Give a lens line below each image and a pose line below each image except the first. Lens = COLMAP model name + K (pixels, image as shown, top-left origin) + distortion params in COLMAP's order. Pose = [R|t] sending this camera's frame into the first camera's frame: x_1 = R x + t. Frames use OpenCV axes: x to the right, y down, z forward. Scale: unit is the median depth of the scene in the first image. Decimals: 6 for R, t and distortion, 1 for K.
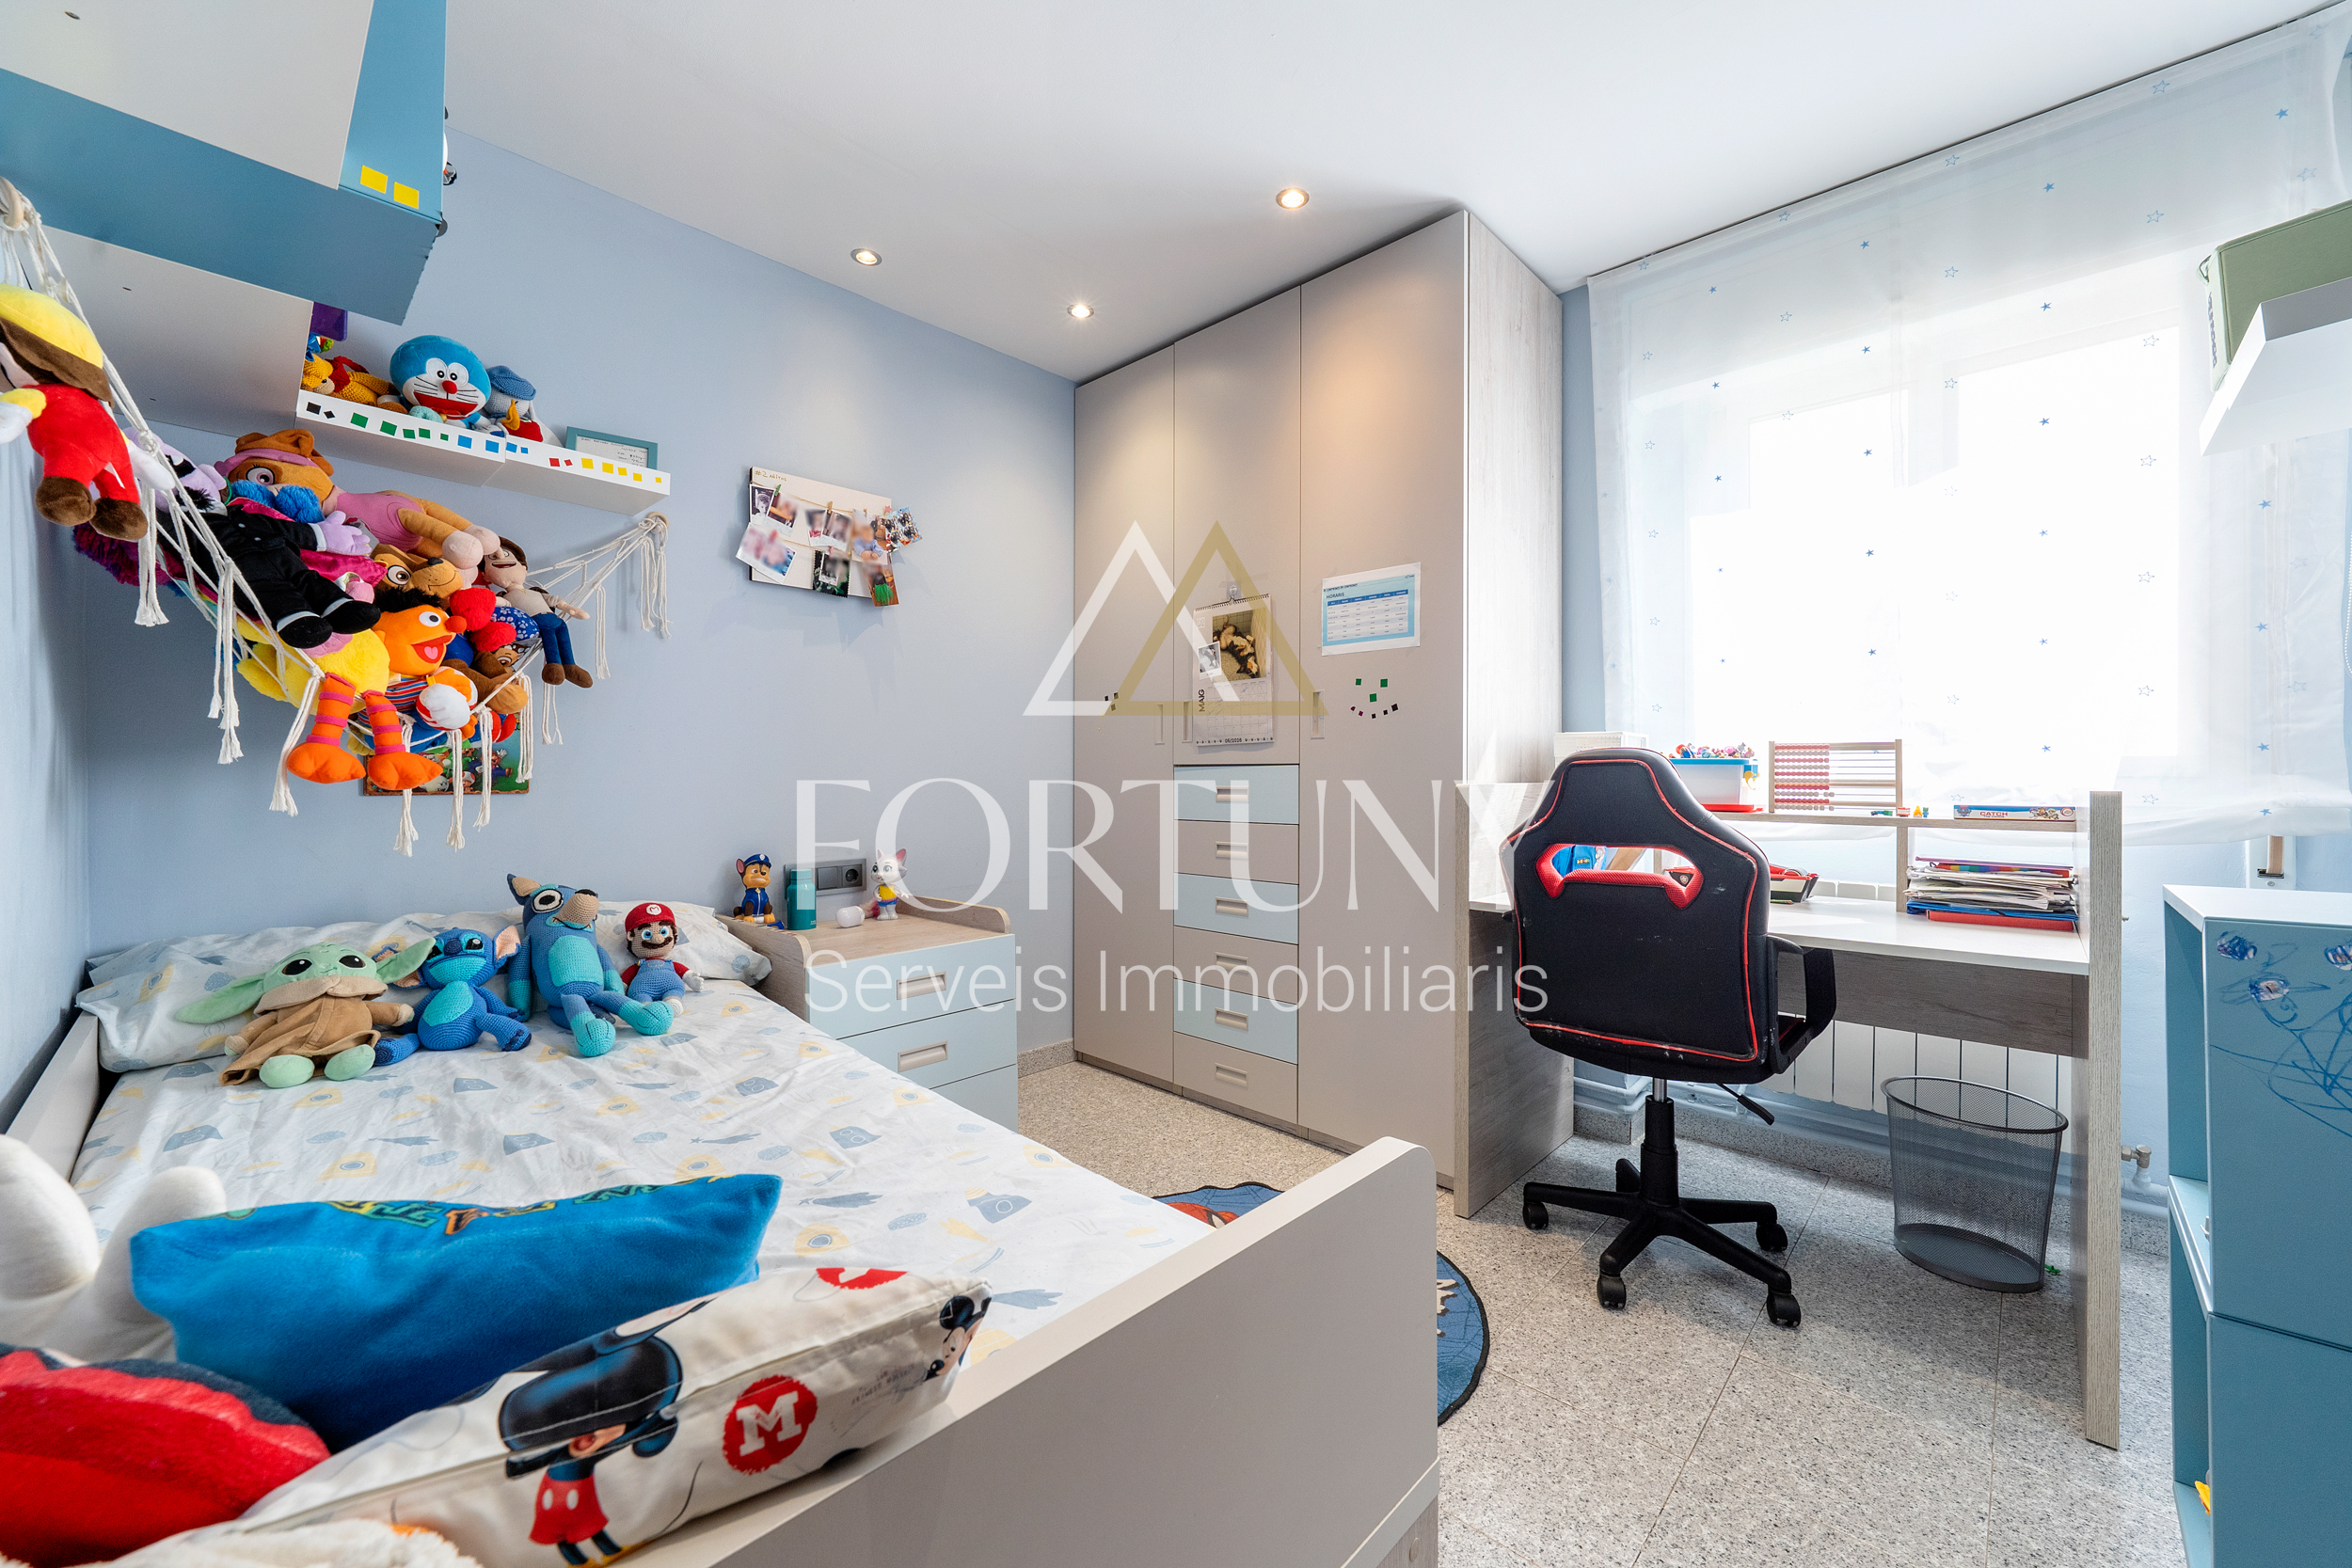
lens RADIAL K [[912.7, 0, 1176.4], [0, 912.7, 775.3], [0, 0, 1]] dist [-0.000296, 0.000069]
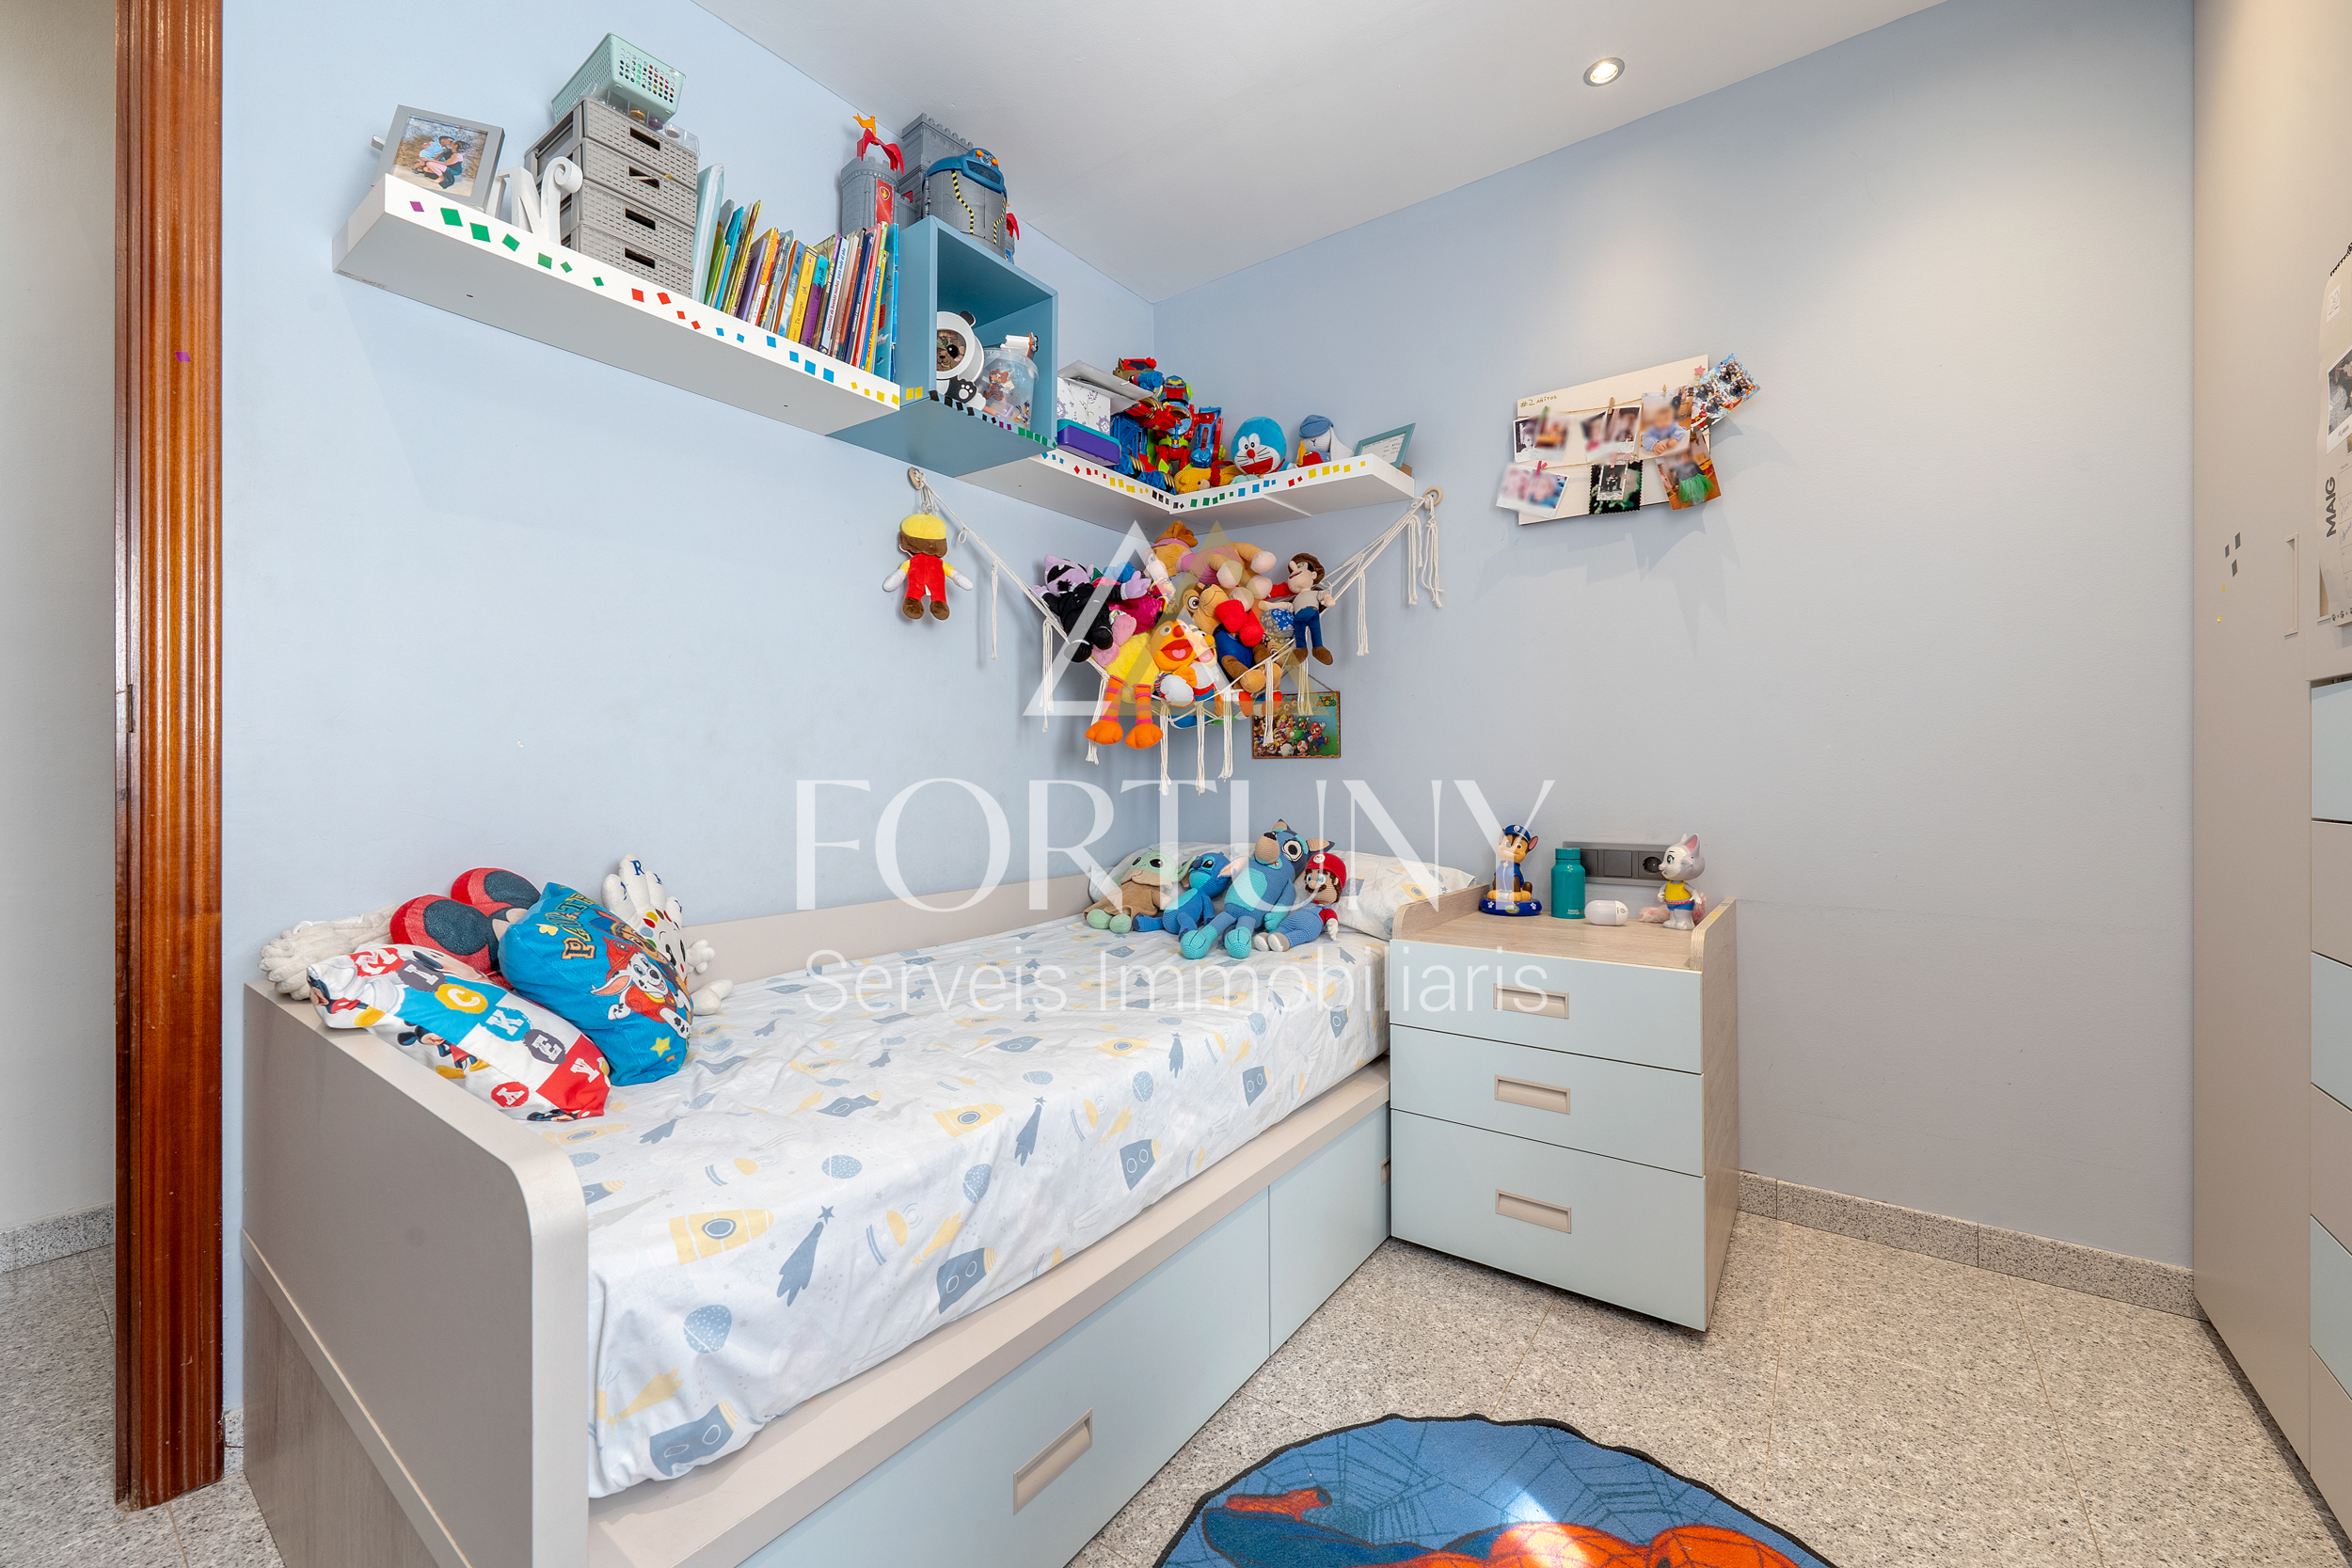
lens RADIAL K [[912.7, 0, 1181.9], [0, 912.7, 775.5], [0, 0, 1]] dist [-0.000296, 0.000069]
pose [[0.125096, 0.003818, -0.992137, 0.389749], [-0.000755, 0.999993, 0.003753, 0.033309], [0.992144, 0.000280, 0.125098, 0.535582]]
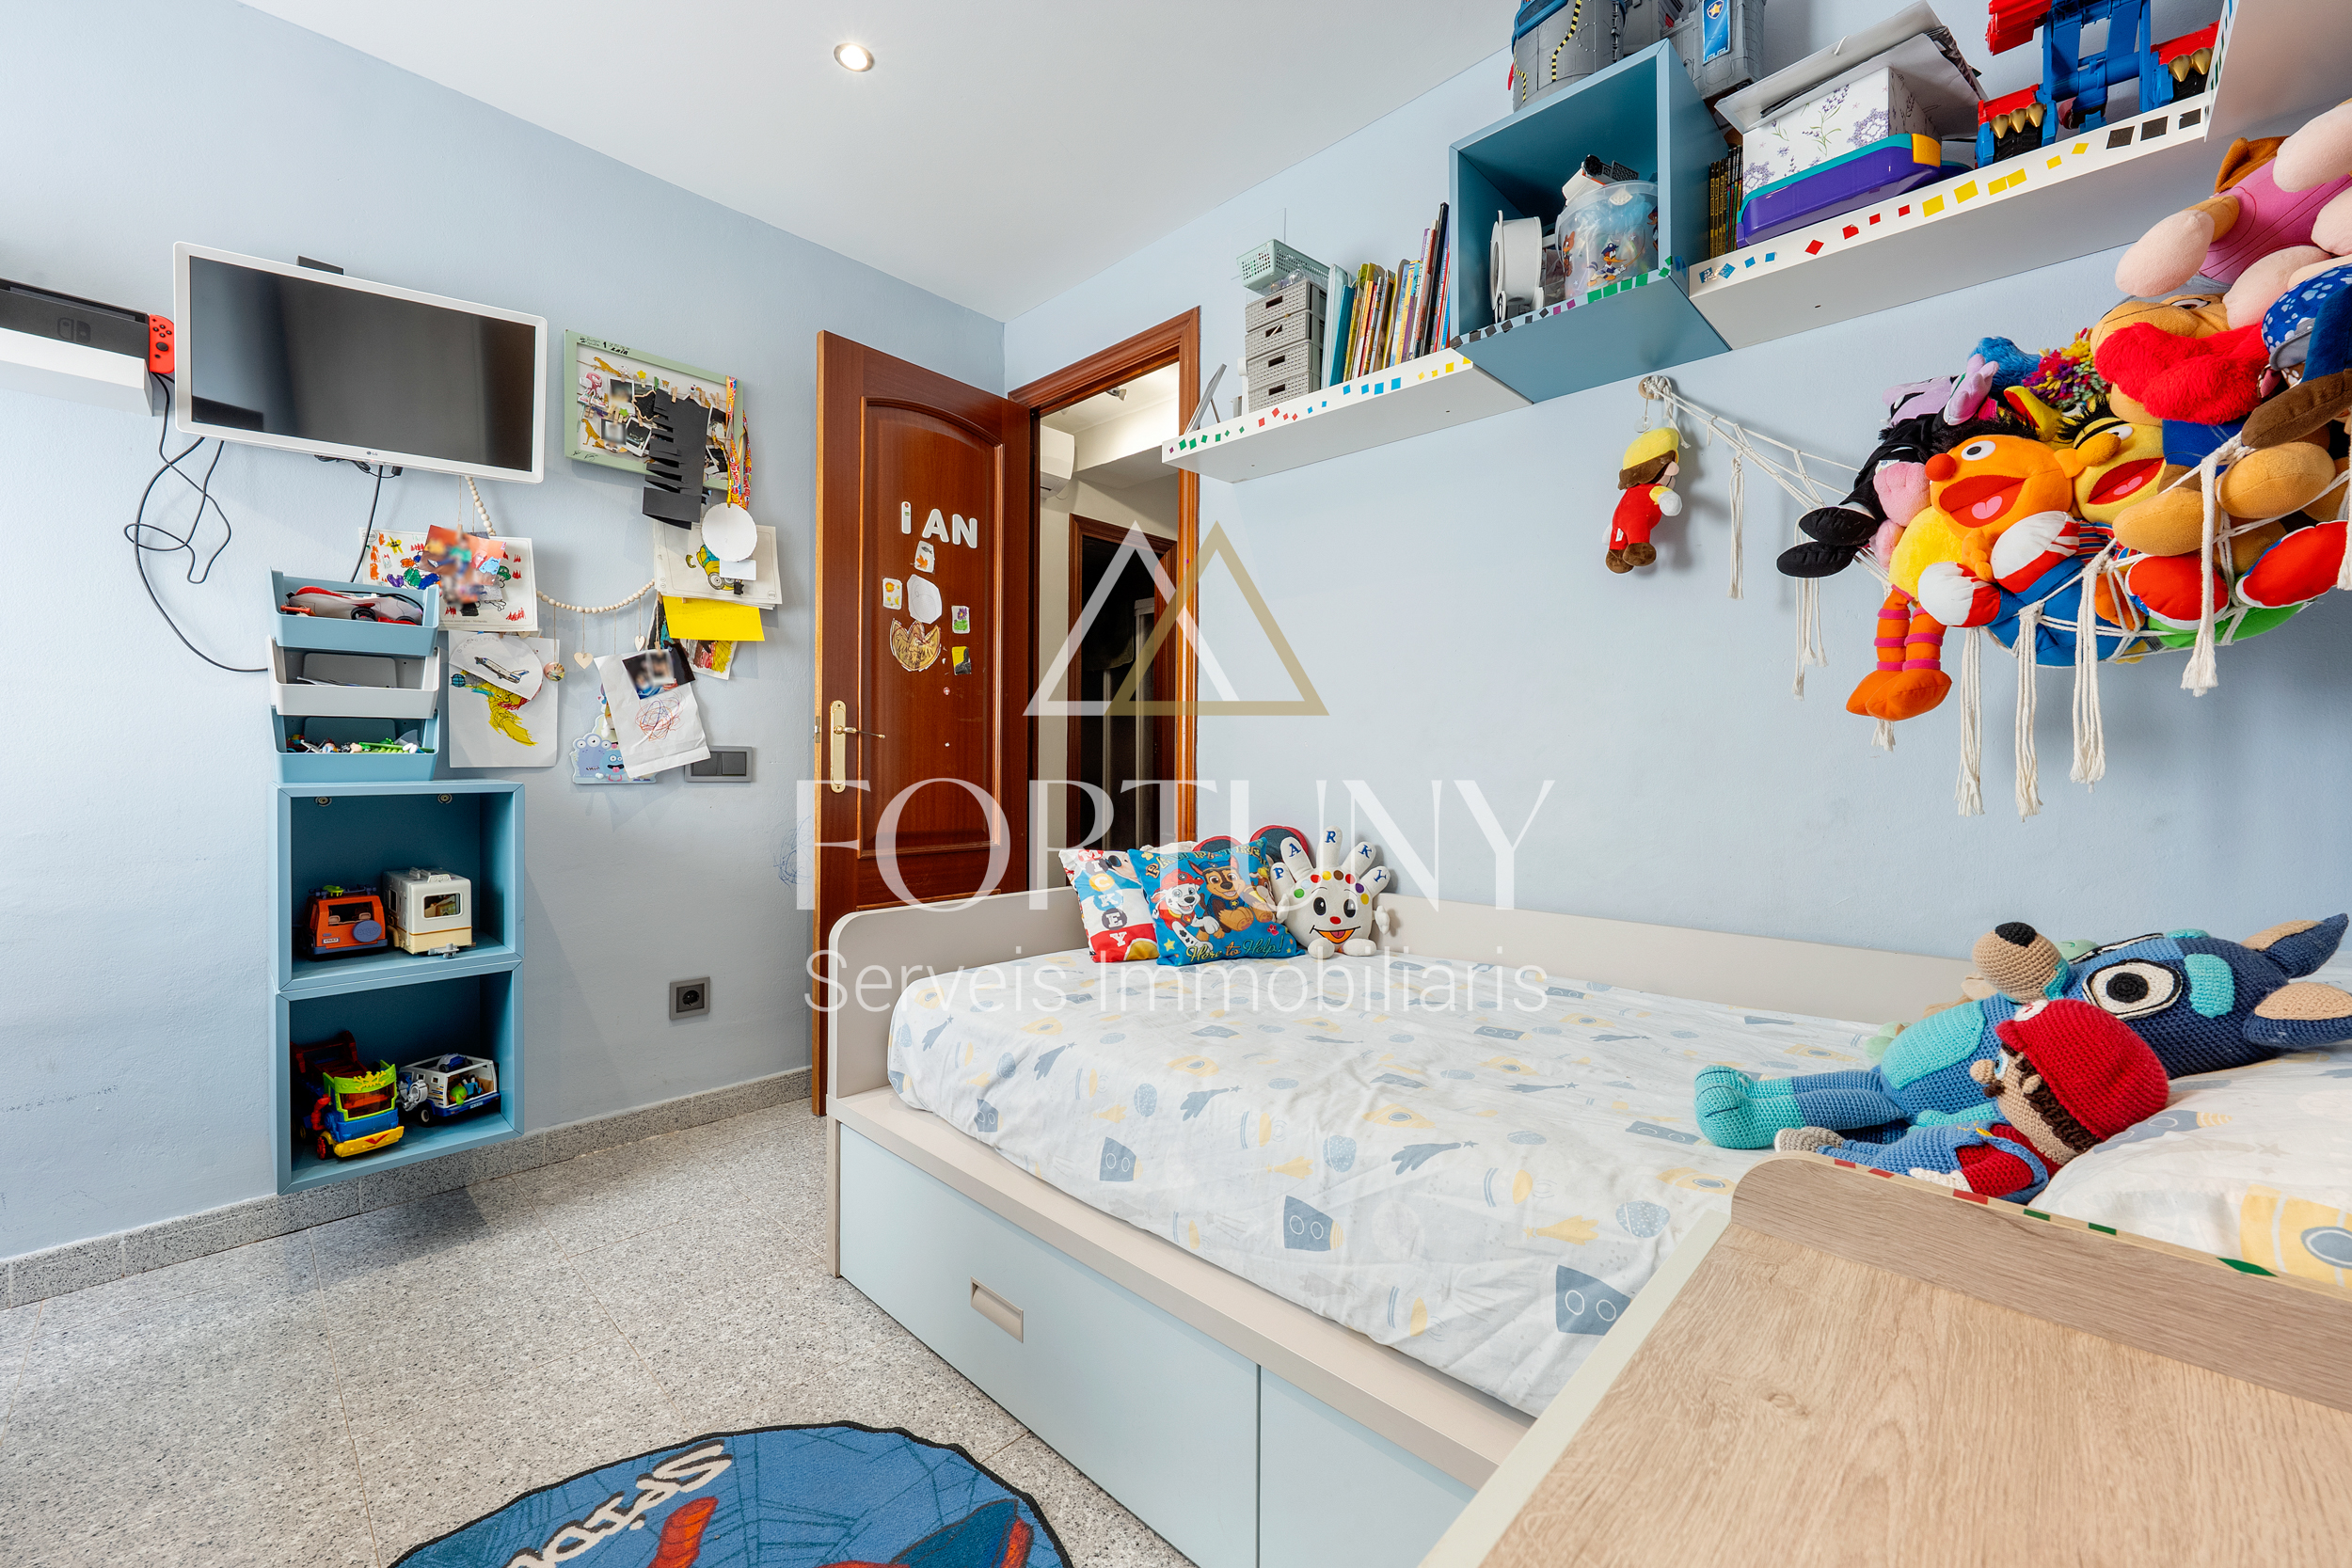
lens RADIAL K [[912.7, 0, 1177.6], [0, 912.7, 769.0], [0, 0, 1]] dist [-0.000296, 0.000069]
pose [[-0.999980, -0.004963, 0.003833, -0.156796], [-0.004934, 0.999958, 0.007685, 0.032464], [-0.003871, 0.007666, -0.999963, 1.074434]]
